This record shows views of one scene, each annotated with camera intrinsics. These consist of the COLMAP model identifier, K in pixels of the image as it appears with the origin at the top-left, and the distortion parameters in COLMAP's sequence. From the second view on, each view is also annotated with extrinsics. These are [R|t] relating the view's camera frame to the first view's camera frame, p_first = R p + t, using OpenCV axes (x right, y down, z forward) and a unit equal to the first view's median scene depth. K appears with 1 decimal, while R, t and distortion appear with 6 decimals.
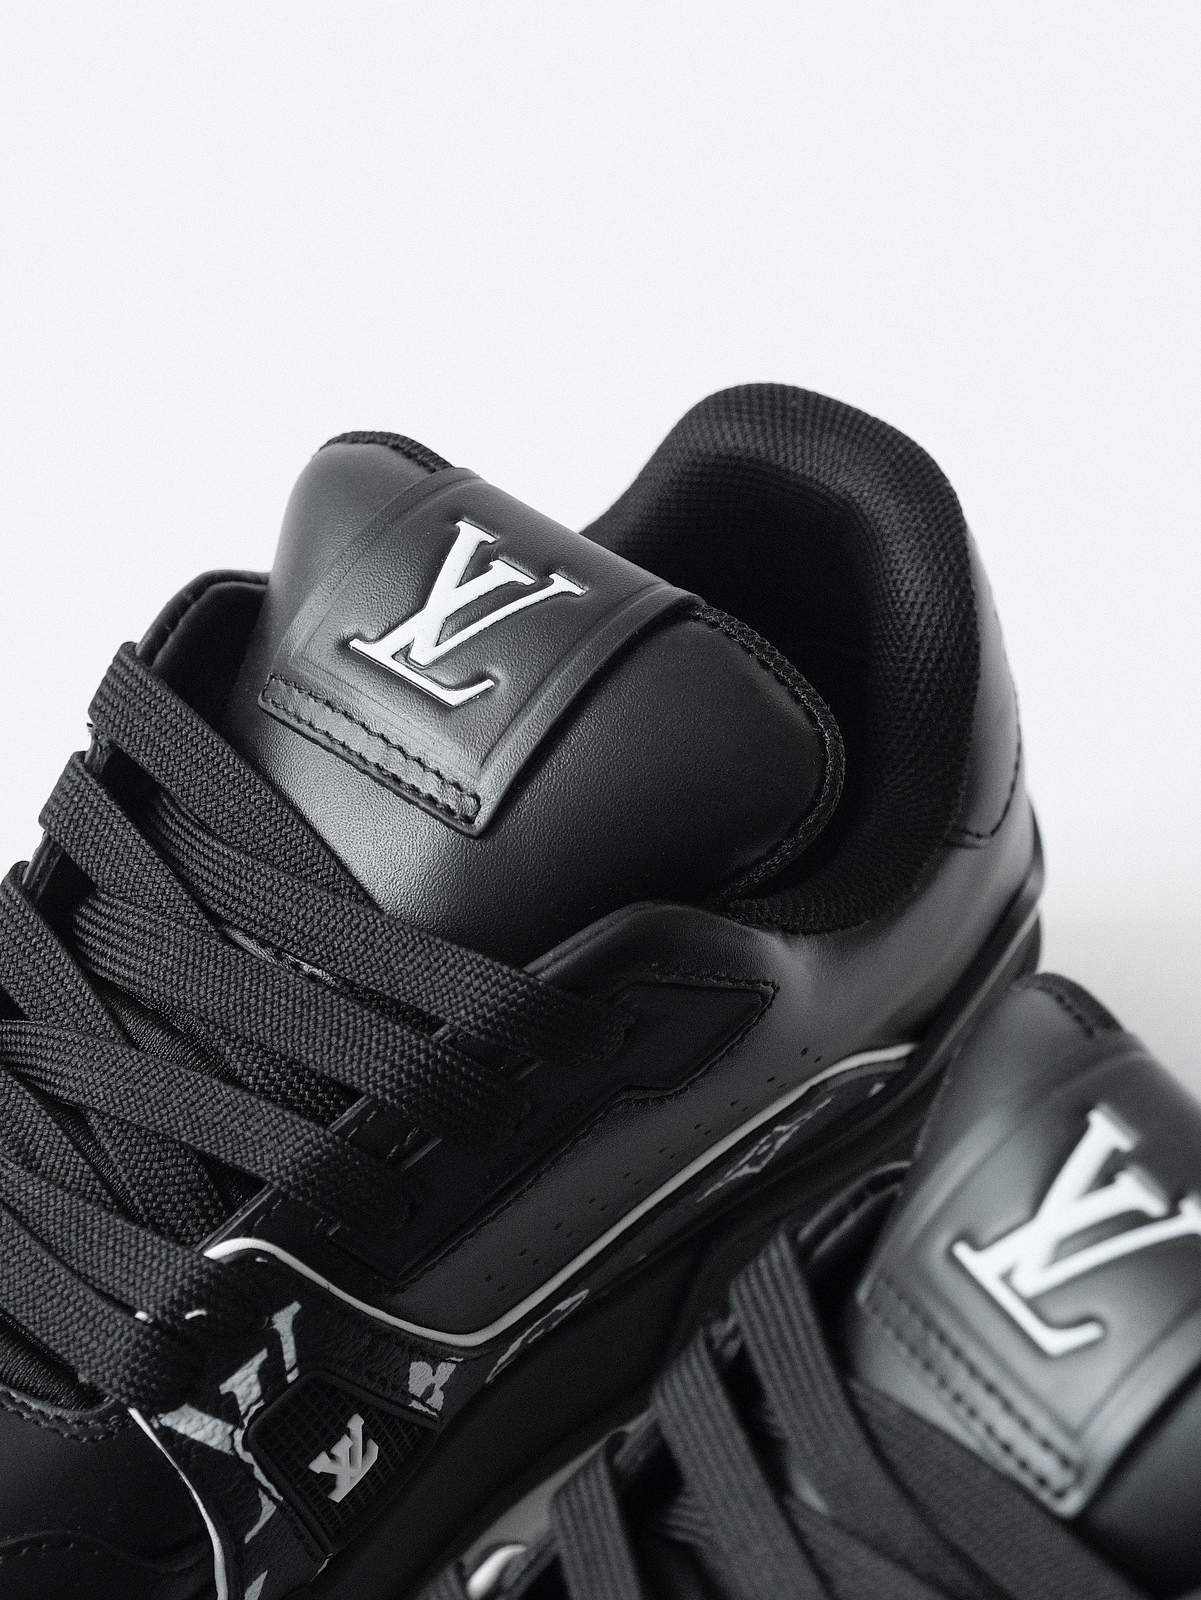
lens RADIAL K [[5029.3, 0, 600.5], [0, 5029.3, 800.0], [0, 0, 1]] dist [0.112847, -2.222404]
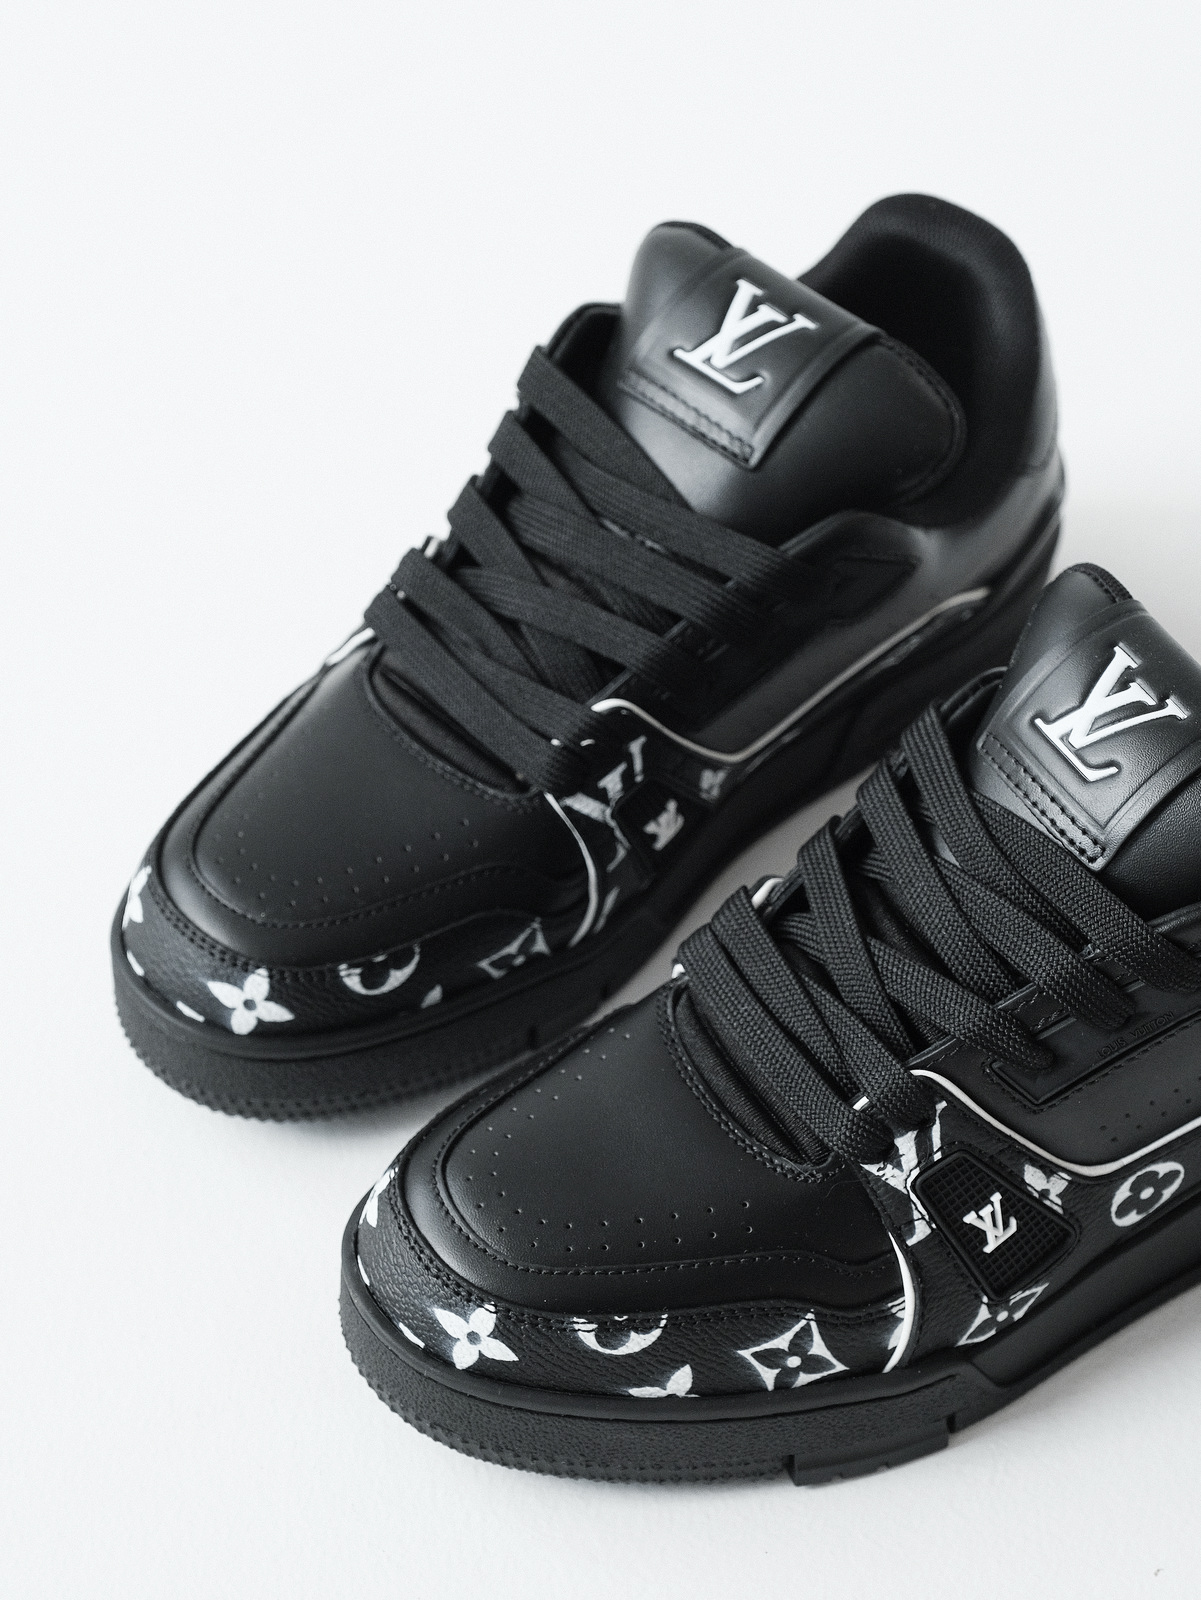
lens RADIAL K [[3603.0, 0, 600.5], [0, 3603.0, 800.0], [0, 0, 1]] dist [-0.020568, -0.154771]
pose [[0.999745, 0.022285, -0.003766, -0.069459], [-0.021588, 0.990917, 0.132734, -0.043704], [0.006690, -0.132619, 0.991145, -0.240323]]
